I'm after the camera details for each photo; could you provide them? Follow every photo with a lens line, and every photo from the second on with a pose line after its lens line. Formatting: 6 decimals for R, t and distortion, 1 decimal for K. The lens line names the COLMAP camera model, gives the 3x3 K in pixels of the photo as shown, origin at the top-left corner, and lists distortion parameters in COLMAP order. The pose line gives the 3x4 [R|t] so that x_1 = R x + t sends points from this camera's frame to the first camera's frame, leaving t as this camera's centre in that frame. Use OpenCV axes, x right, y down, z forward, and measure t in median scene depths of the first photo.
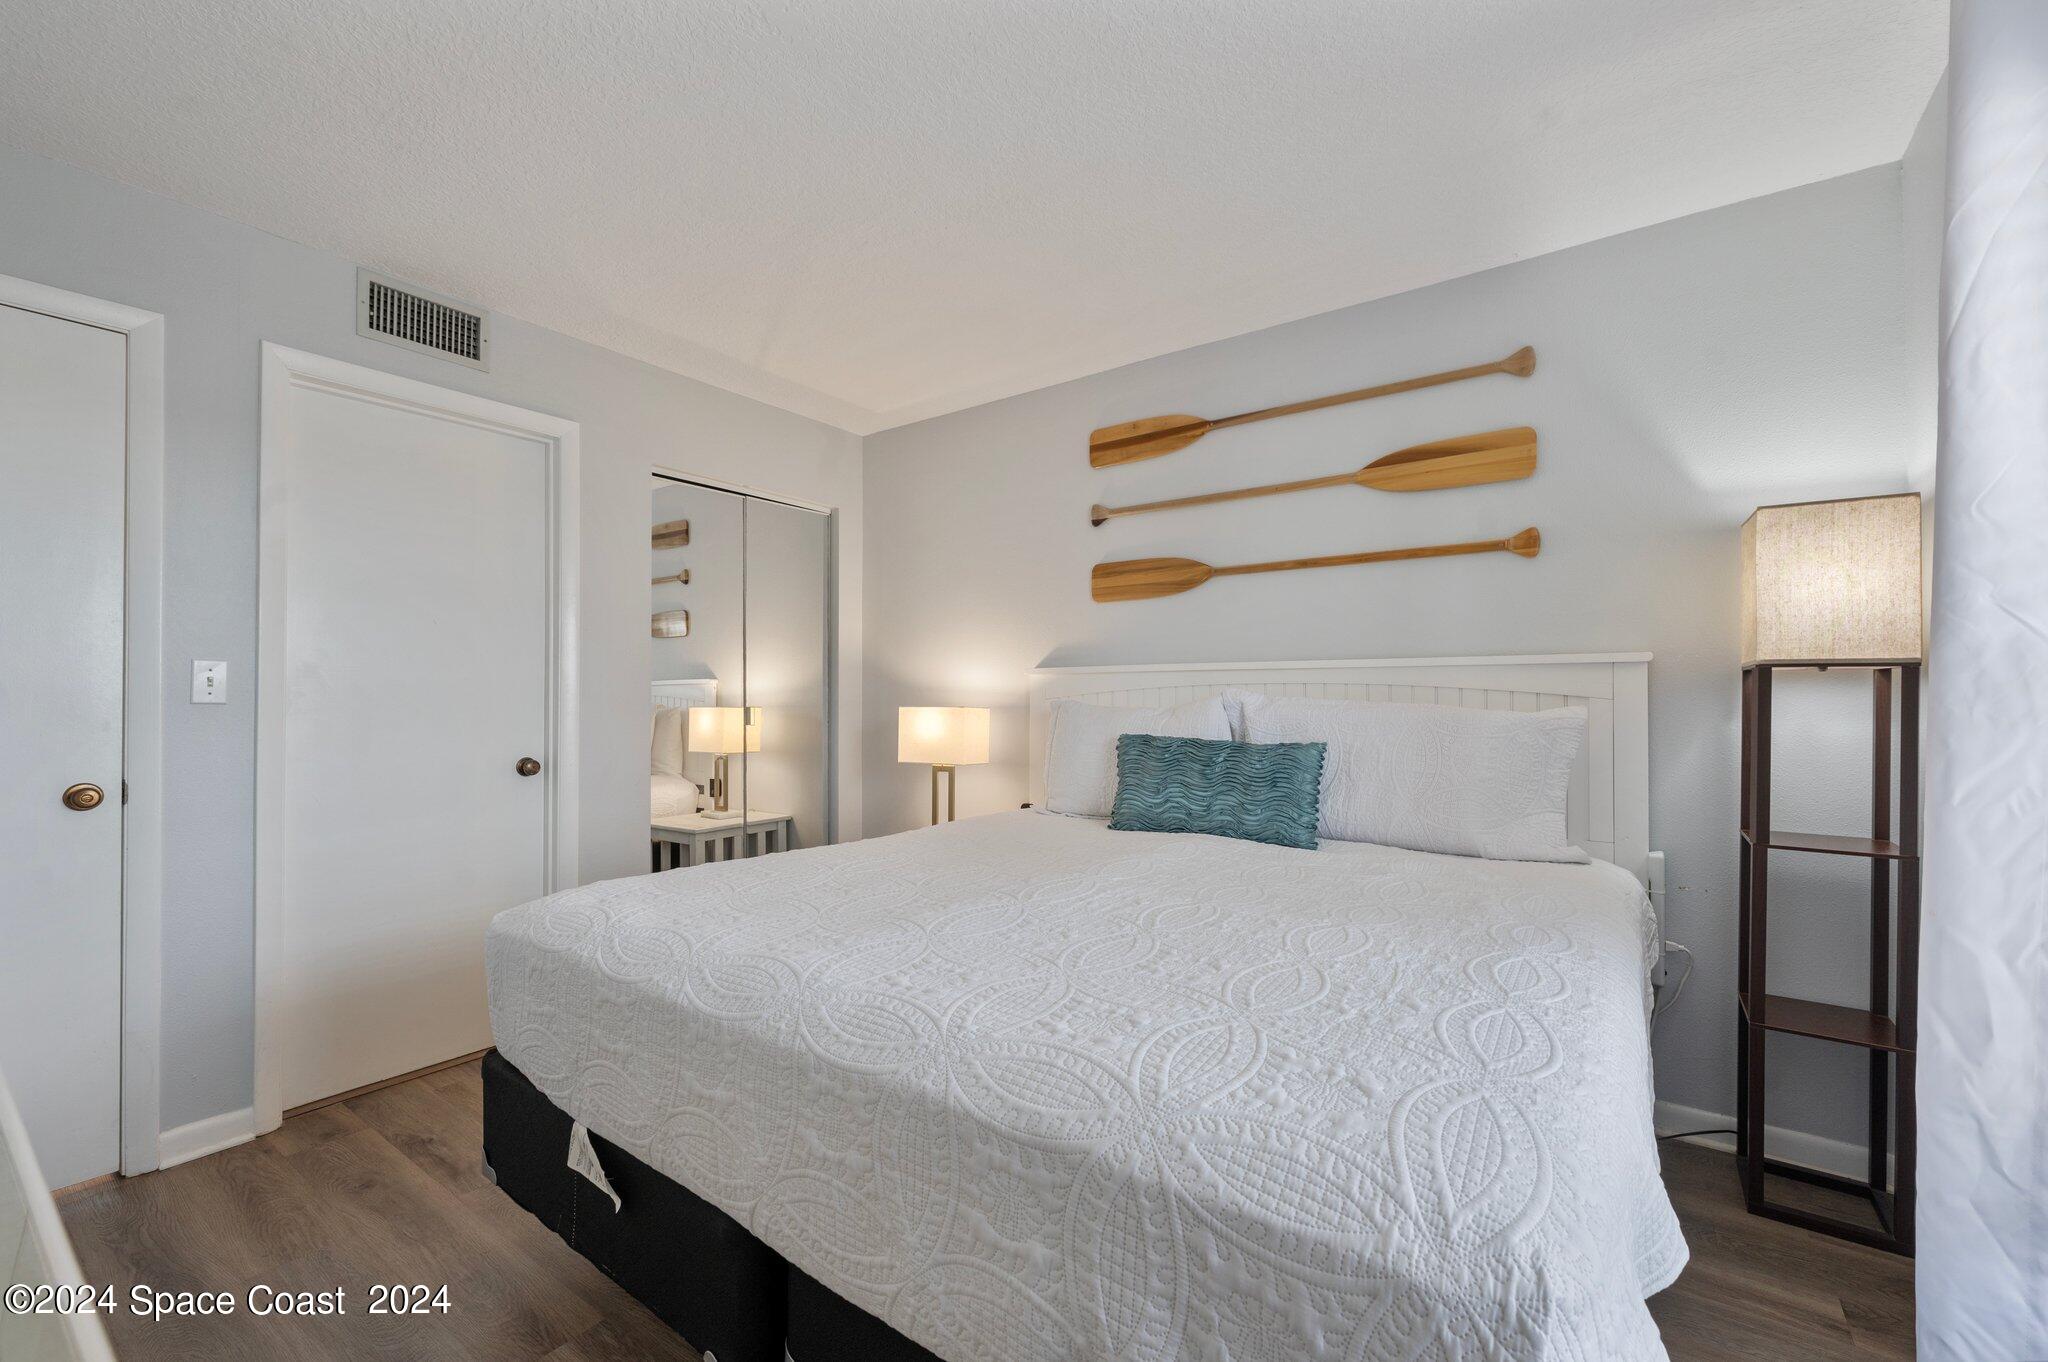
lens RADIAL K [[818.8, 0, 1032.5], [0, 818.8, 668.7], [0, 0, 1]] dist [0.000029, -0.000027]
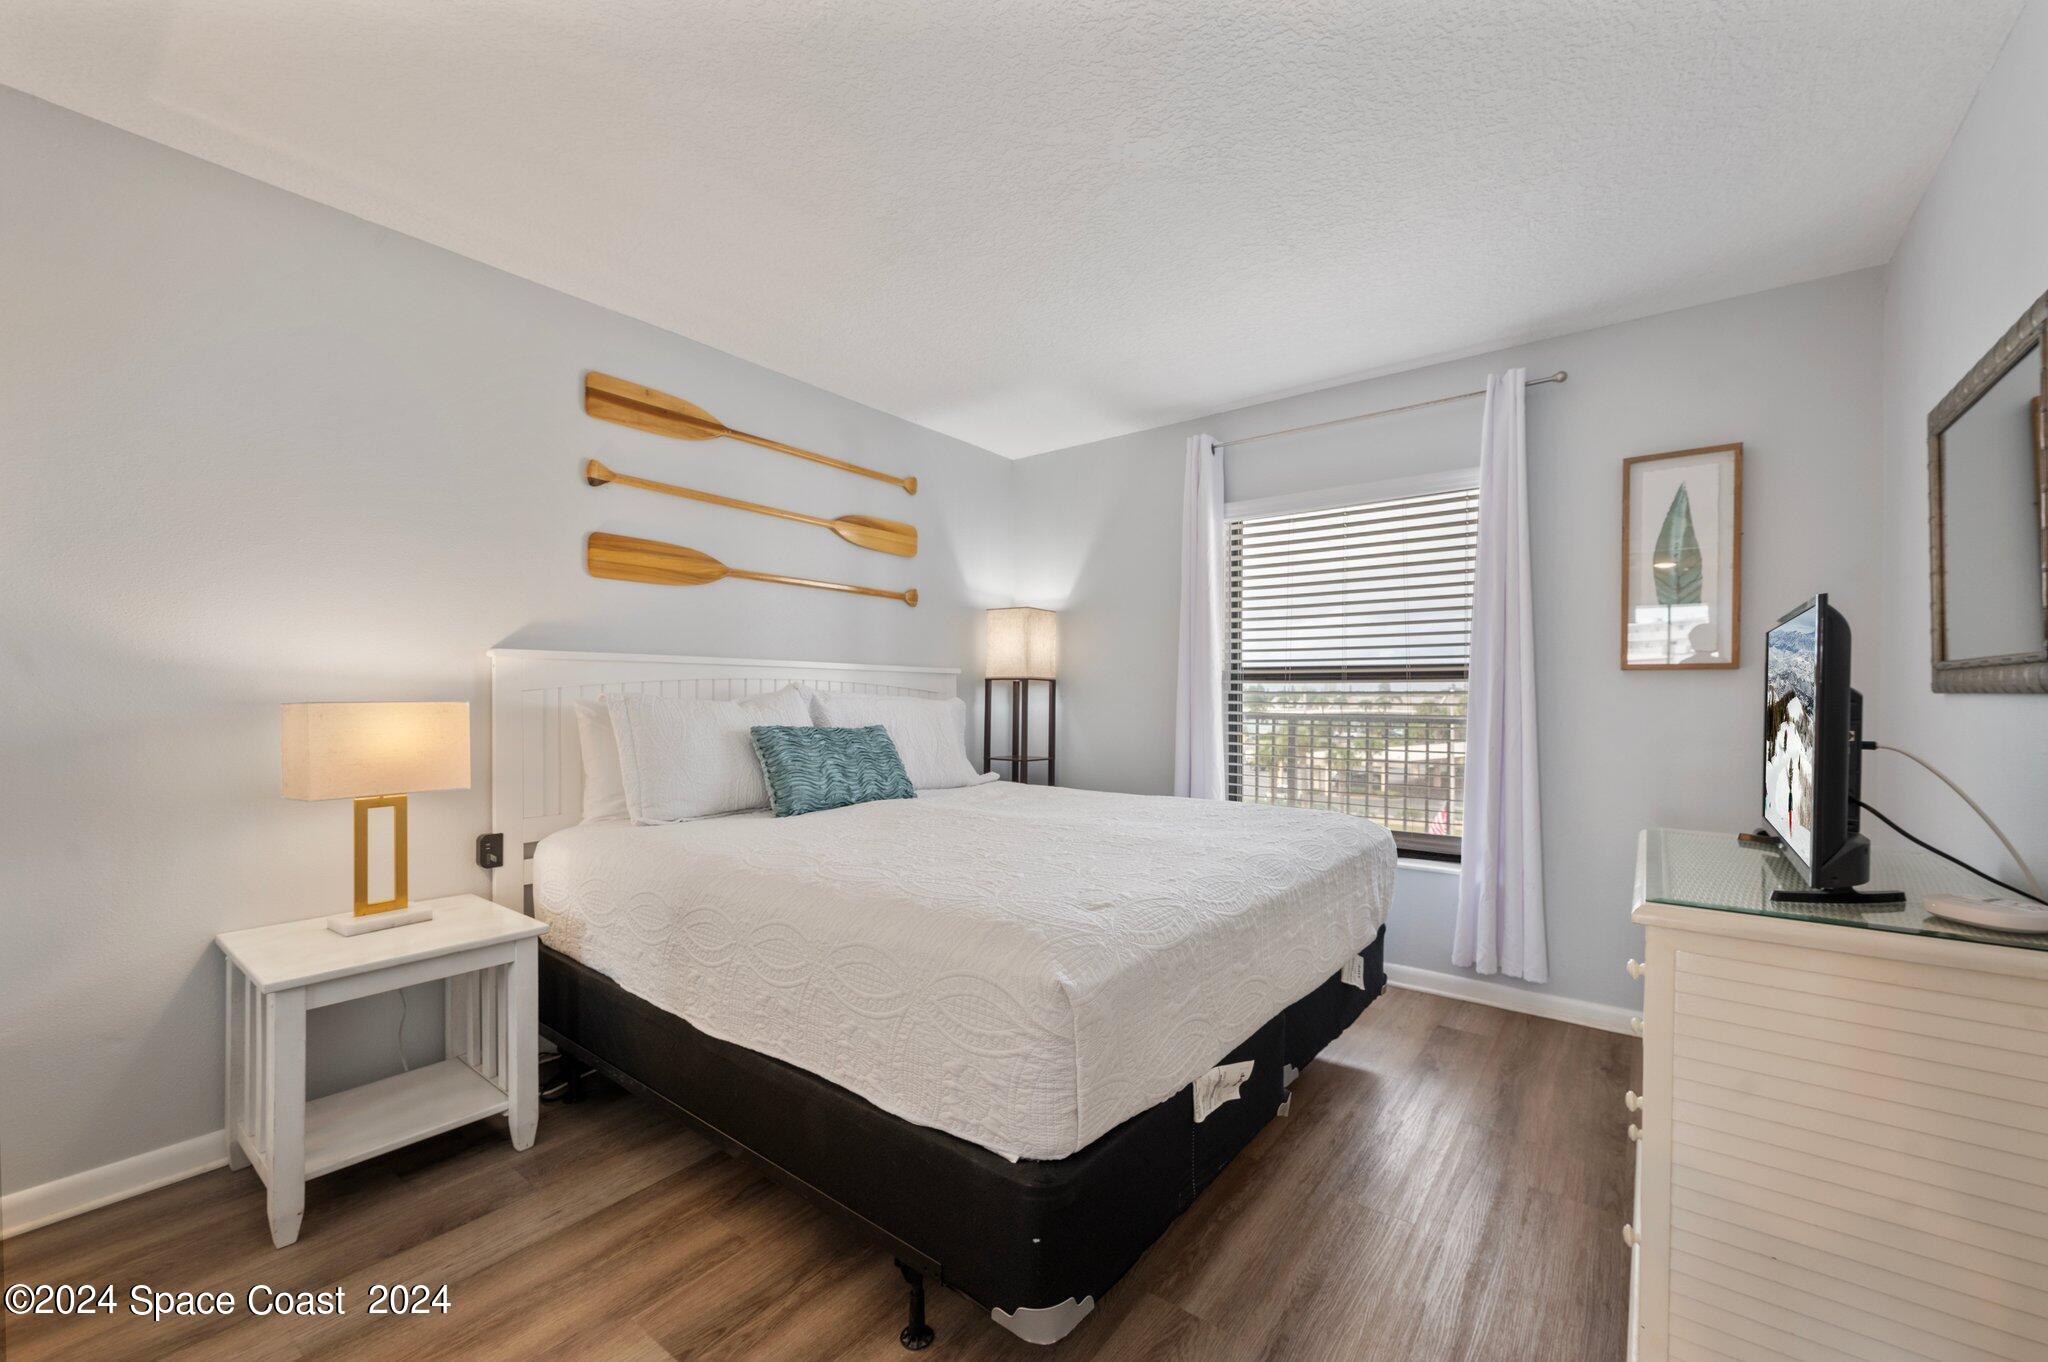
lens RADIAL K [[813.4, 0, 1030.9], [0, 813.4, 672.6], [0, 0, 1]] dist [0.001166, 0.000151]
pose [[0.036998, 0.029528, 0.998879, -0.782277], [-0.040798, 0.998775, -0.028014, 0.024065], [-0.998482, -0.039716, 0.038157, 0.544279]]
